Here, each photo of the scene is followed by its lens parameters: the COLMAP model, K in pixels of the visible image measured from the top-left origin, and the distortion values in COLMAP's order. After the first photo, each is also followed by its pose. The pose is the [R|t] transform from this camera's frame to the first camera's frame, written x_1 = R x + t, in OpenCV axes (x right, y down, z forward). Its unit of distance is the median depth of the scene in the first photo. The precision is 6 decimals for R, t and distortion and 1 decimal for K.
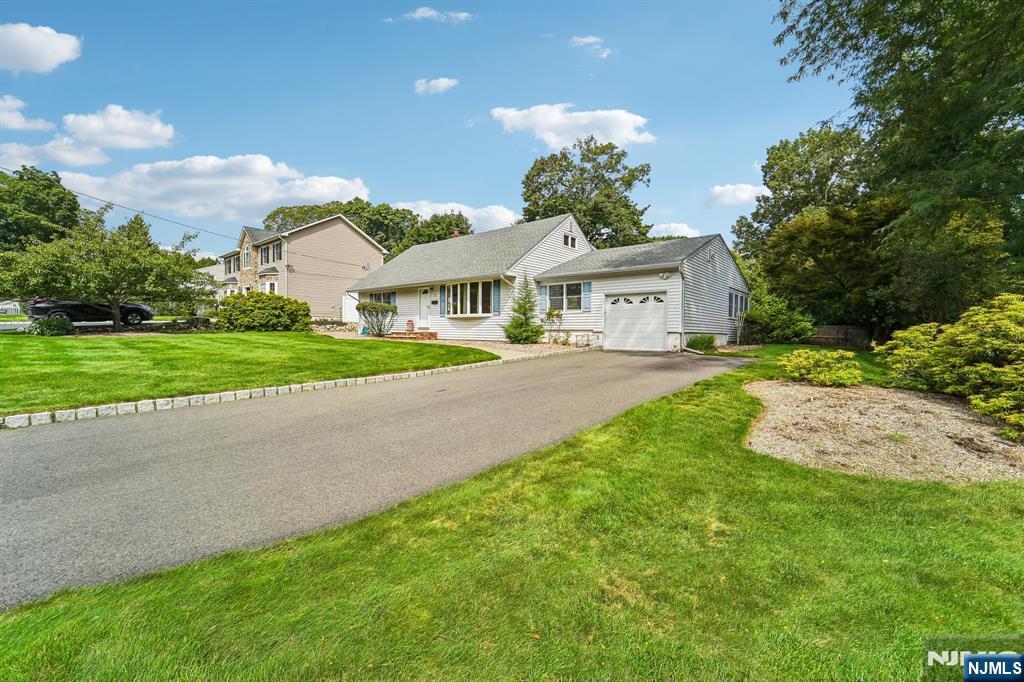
lens RADIAL K [[418.8, 0, 508.6], [0, 418.8, 334.2], [0, 0, 1]] dist [-0.012295, -0.000064]
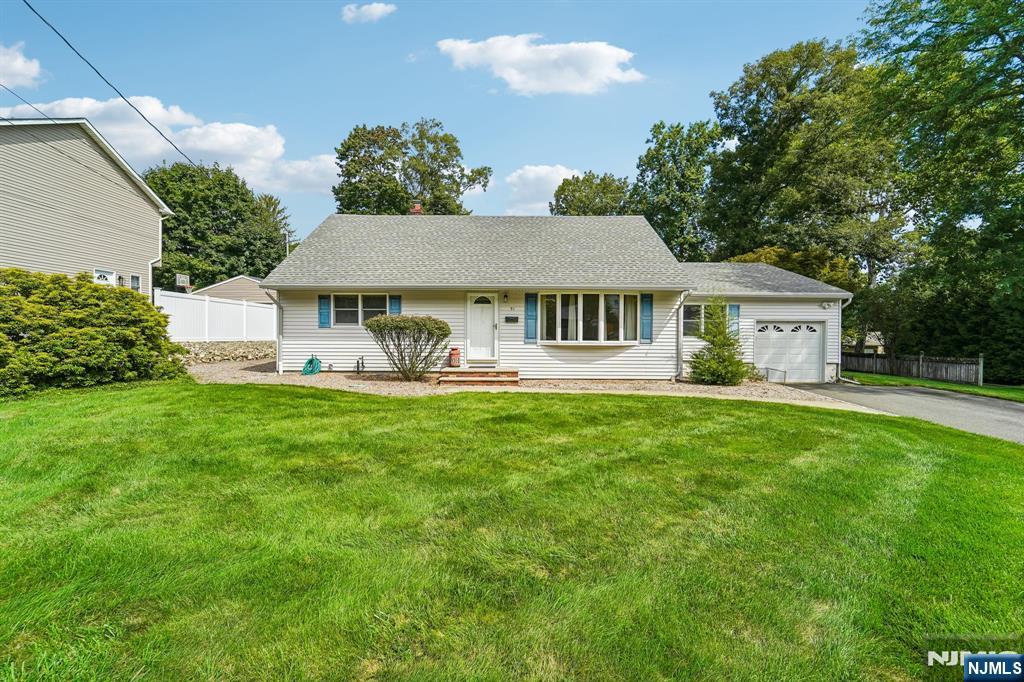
lens RADIAL K [[418.8, 0, 508.6], [0, 418.8, 334.2], [0, 0, 1]] dist [-0.012295, -0.000064]
pose [[0.754489, -0.000406, 0.656313, -0.631429], [0.006177, 0.999960, -0.006483, -0.054491], [-0.656284, 0.008946, 0.754461, 0.579708]]
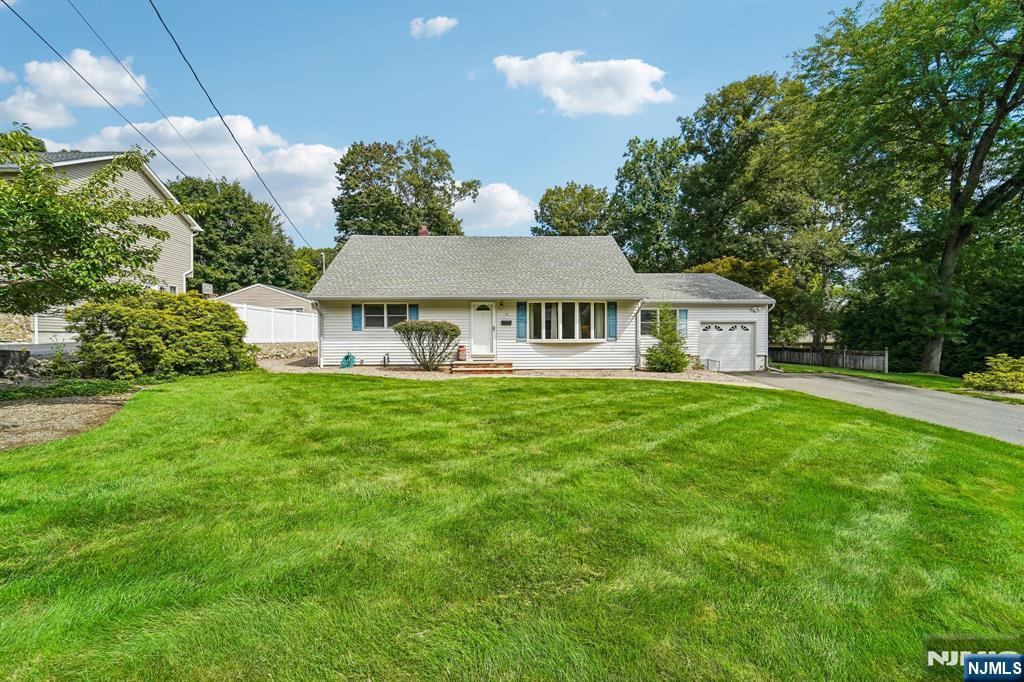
lens RADIAL K [[418.8, 0, 508.6], [0, 418.8, 334.2], [0, 0, 1]] dist [-0.012295, -0.000064]
pose [[0.732062, -0.004616, 0.681222, -0.760705], [0.014908, 0.999846, -0.009246, -0.051284], [-0.681075, 0.016925, 0.732018, 0.459747]]
